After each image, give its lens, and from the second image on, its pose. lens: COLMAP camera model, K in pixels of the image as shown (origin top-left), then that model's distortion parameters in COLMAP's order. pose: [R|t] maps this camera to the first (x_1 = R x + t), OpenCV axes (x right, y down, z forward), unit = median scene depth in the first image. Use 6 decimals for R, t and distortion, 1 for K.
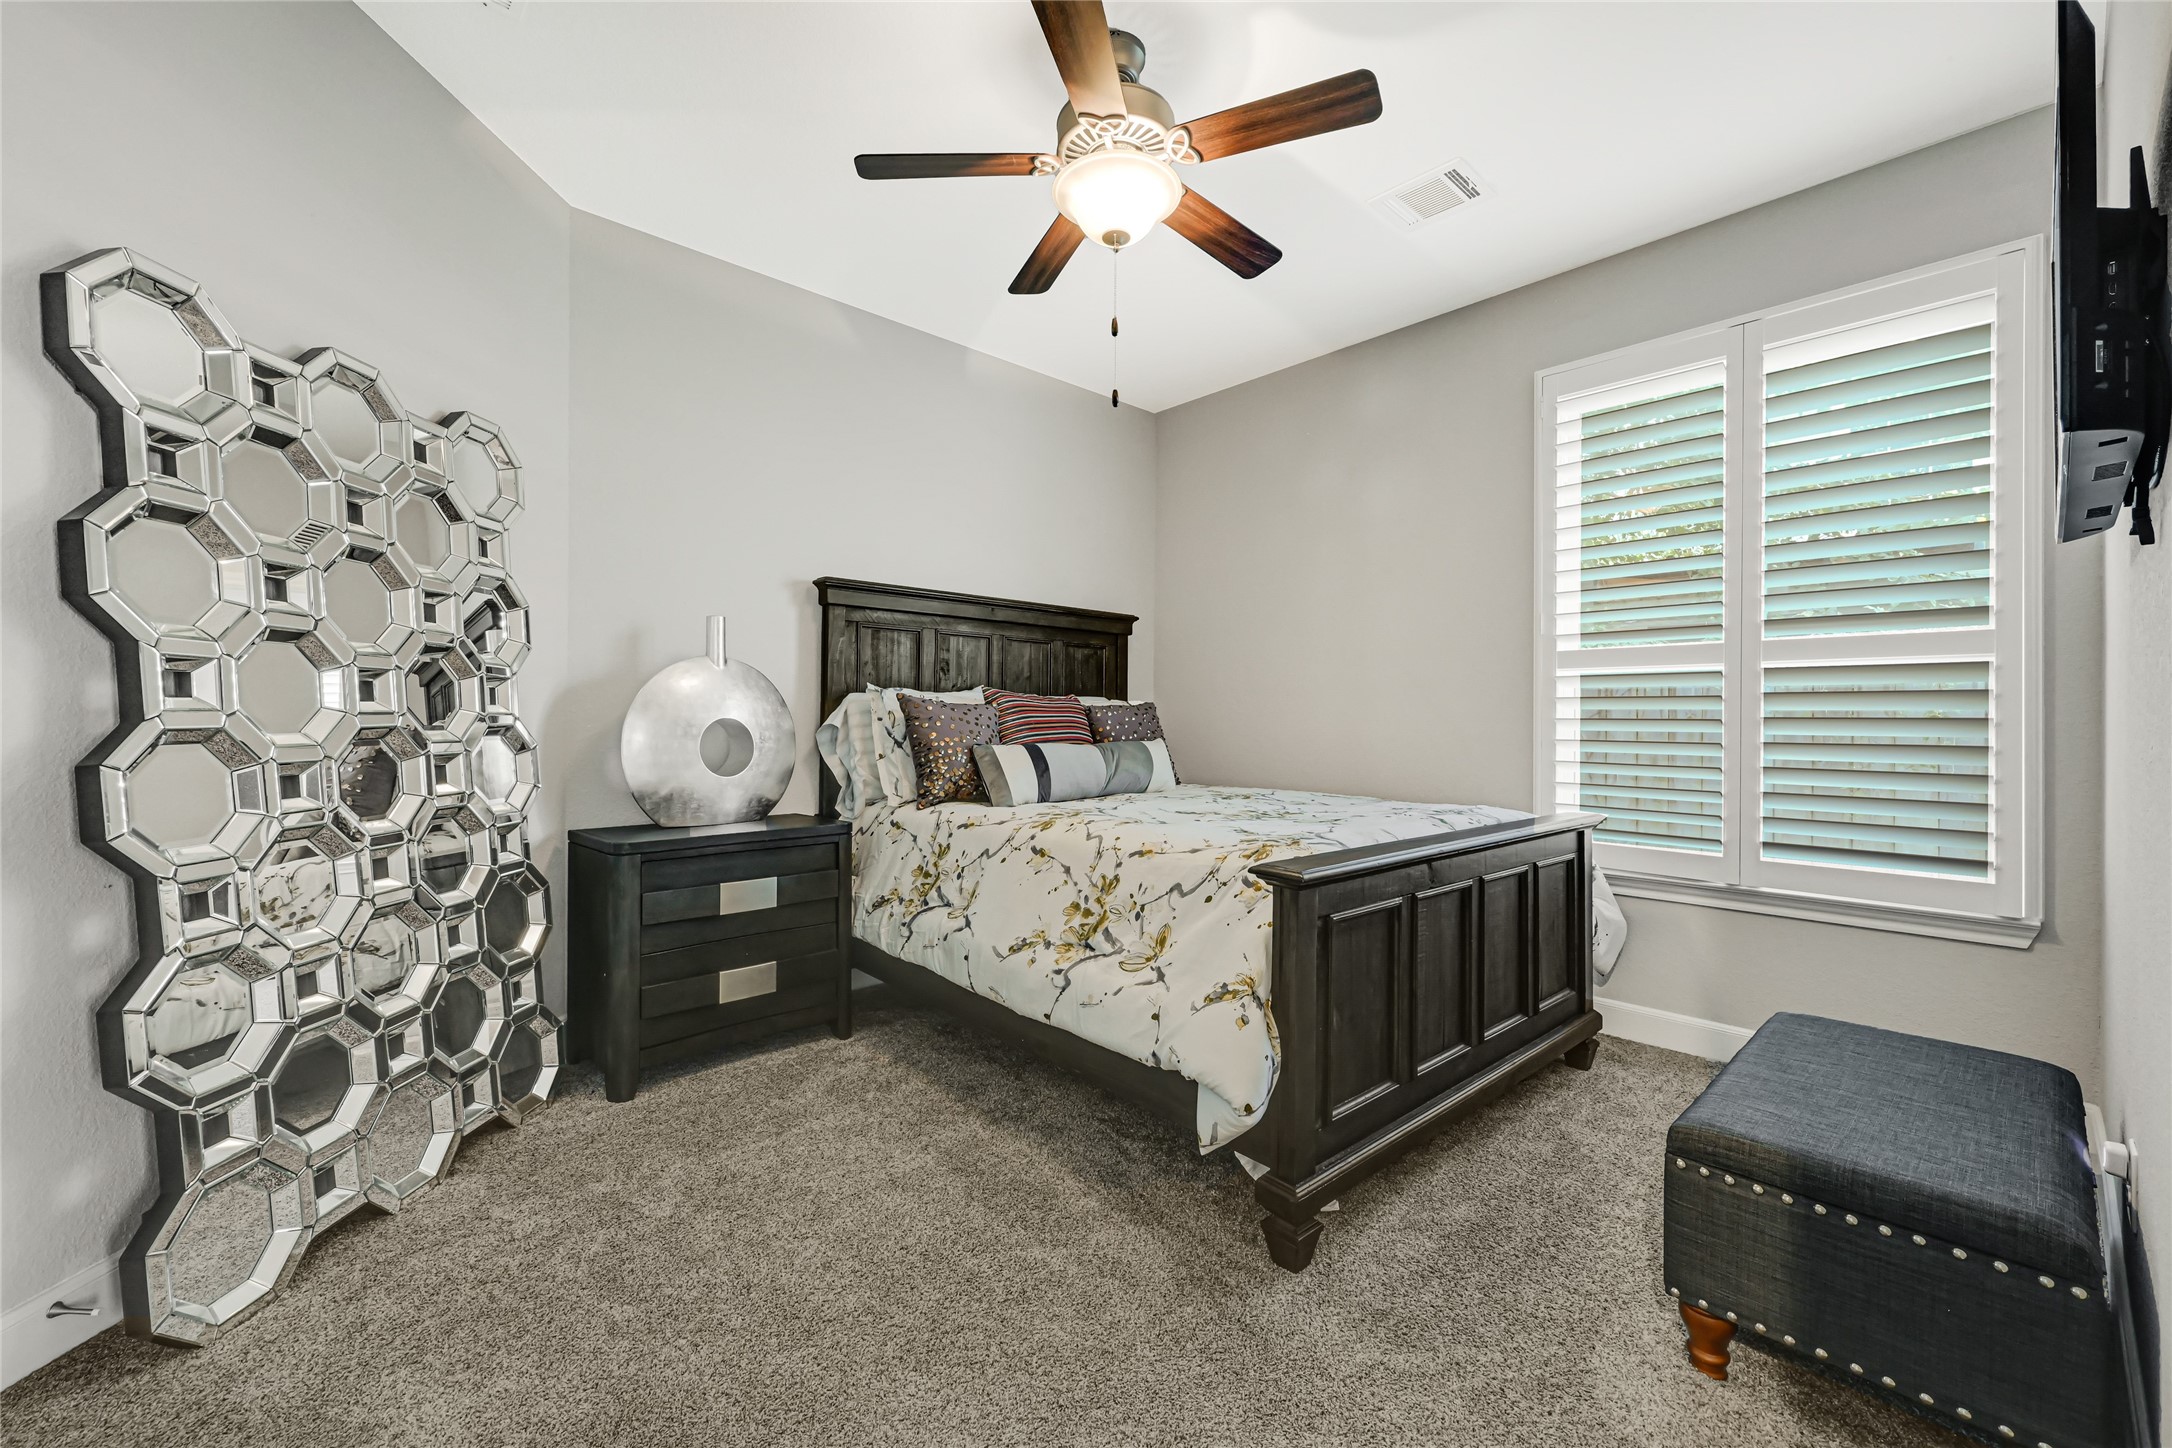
lens RADIAL K [[879.8, 0, 1090.4], [0, 879.8, 716.9], [0, 0, 1]] dist [0.001830, 0.000216]
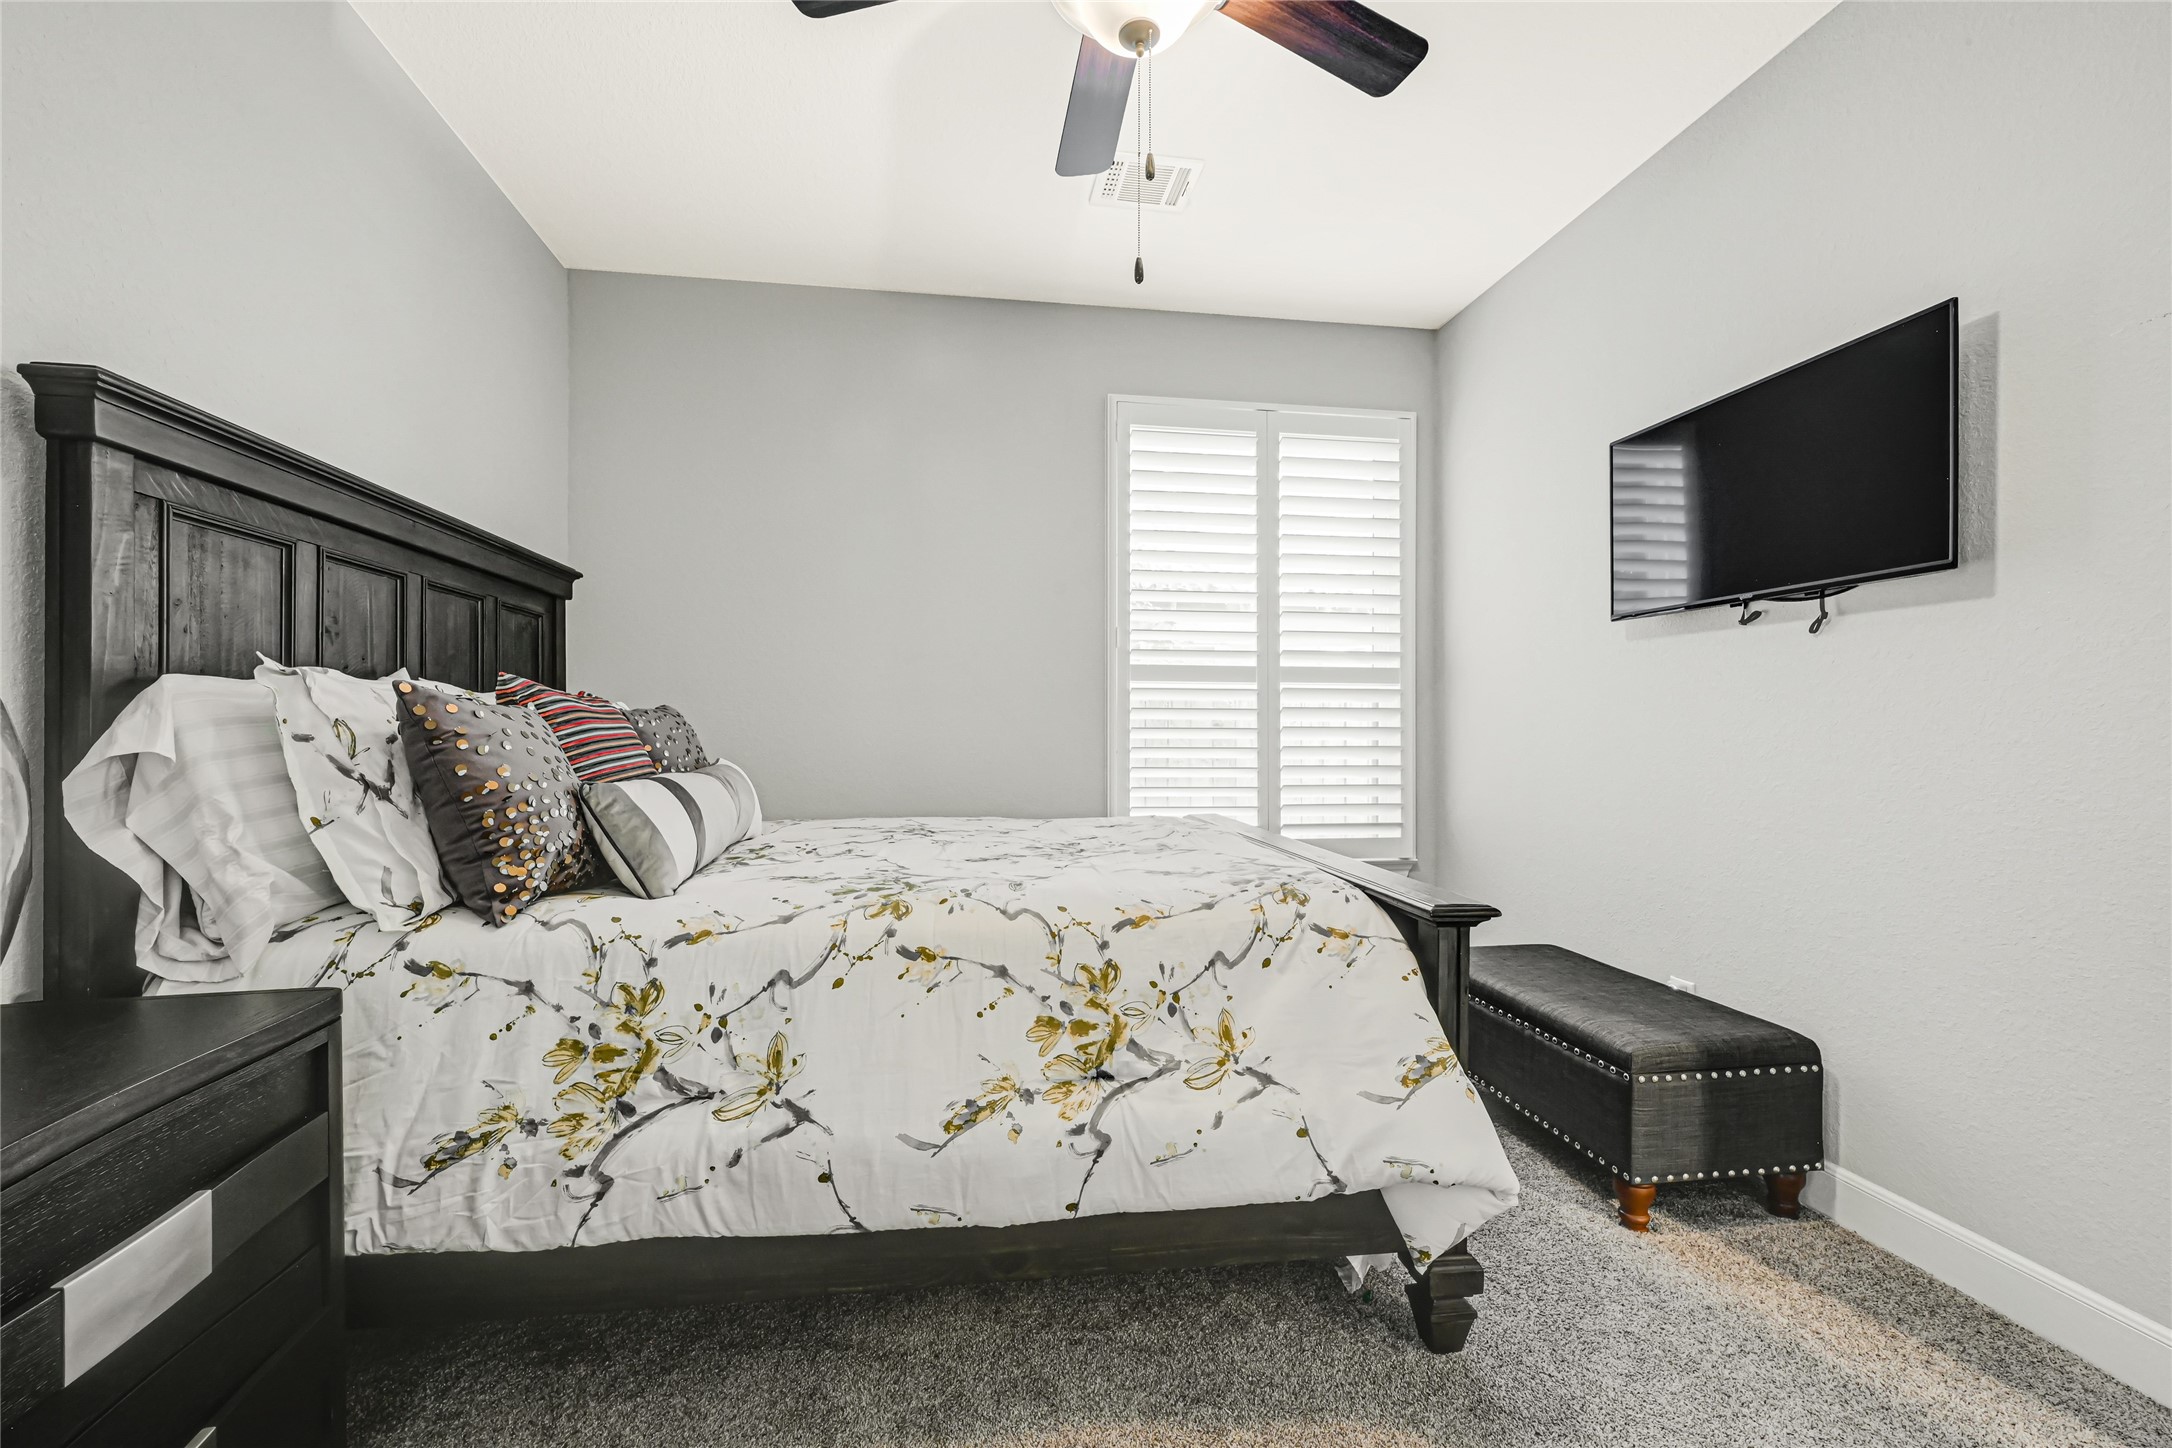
lens RADIAL K [[934.1, 0, 1086.0], [0, 934.1, 724.0], [0, 0, 1]] dist [0.000129, 0.000251]
pose [[0.553748, 0.000498, 0.832684, -0.464717], [0.000722, 0.999999, -0.001078, -0.003813], [-0.832684, 0.001198, 0.553747, 0.480134]]
